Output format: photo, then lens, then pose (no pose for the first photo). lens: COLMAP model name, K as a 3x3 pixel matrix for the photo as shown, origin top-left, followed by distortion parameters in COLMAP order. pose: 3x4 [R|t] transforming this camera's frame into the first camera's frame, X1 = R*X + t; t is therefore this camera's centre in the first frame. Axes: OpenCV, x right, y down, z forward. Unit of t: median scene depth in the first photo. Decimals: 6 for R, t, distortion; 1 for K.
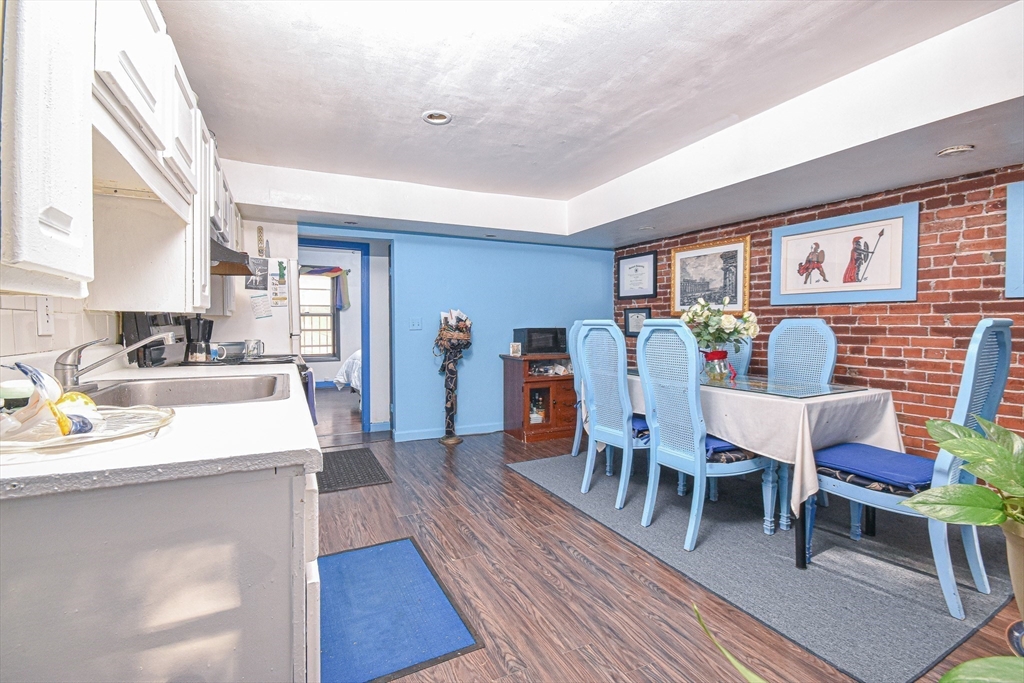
lens RADIAL K [[472.5, 0, 506.3], [0, 472.5, 336.4], [0, 0, 1]] dist [-0.000315, -0.000691]
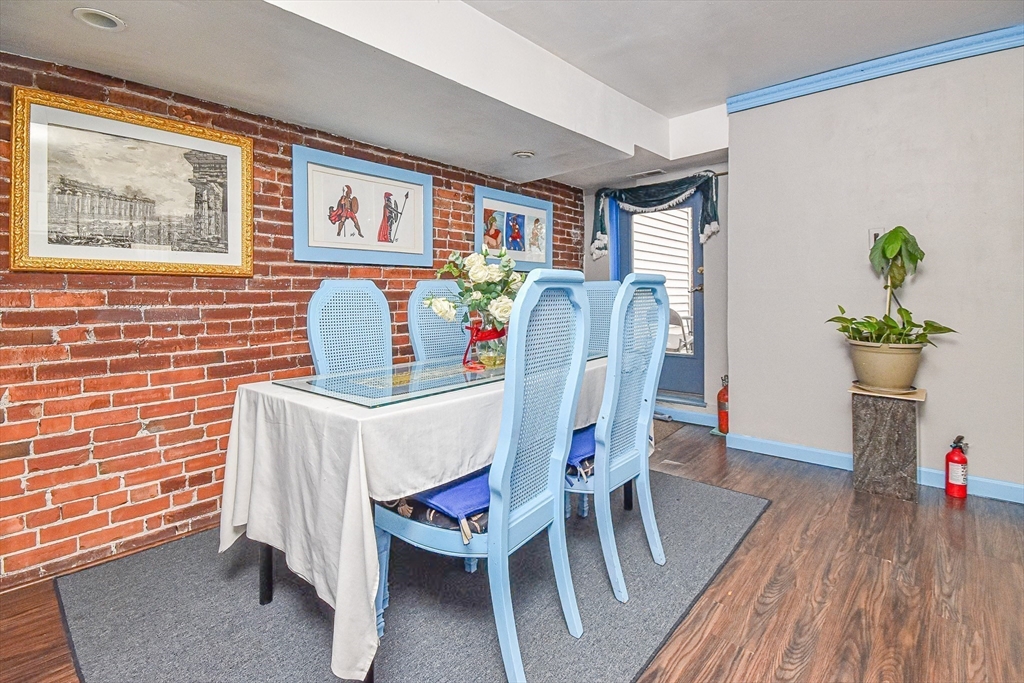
lens RADIAL K [[469.3, 0, 520.2], [0, 469.3, 302.3], [0, 0, 1]] dist [-0.011646, -0.002765]
pose [[-0.371214, -0.015029, 0.928426, -0.183549], [0.038968, 0.998736, 0.031748, -0.018237], [-0.927729, 0.047964, -0.370159, 1.074843]]
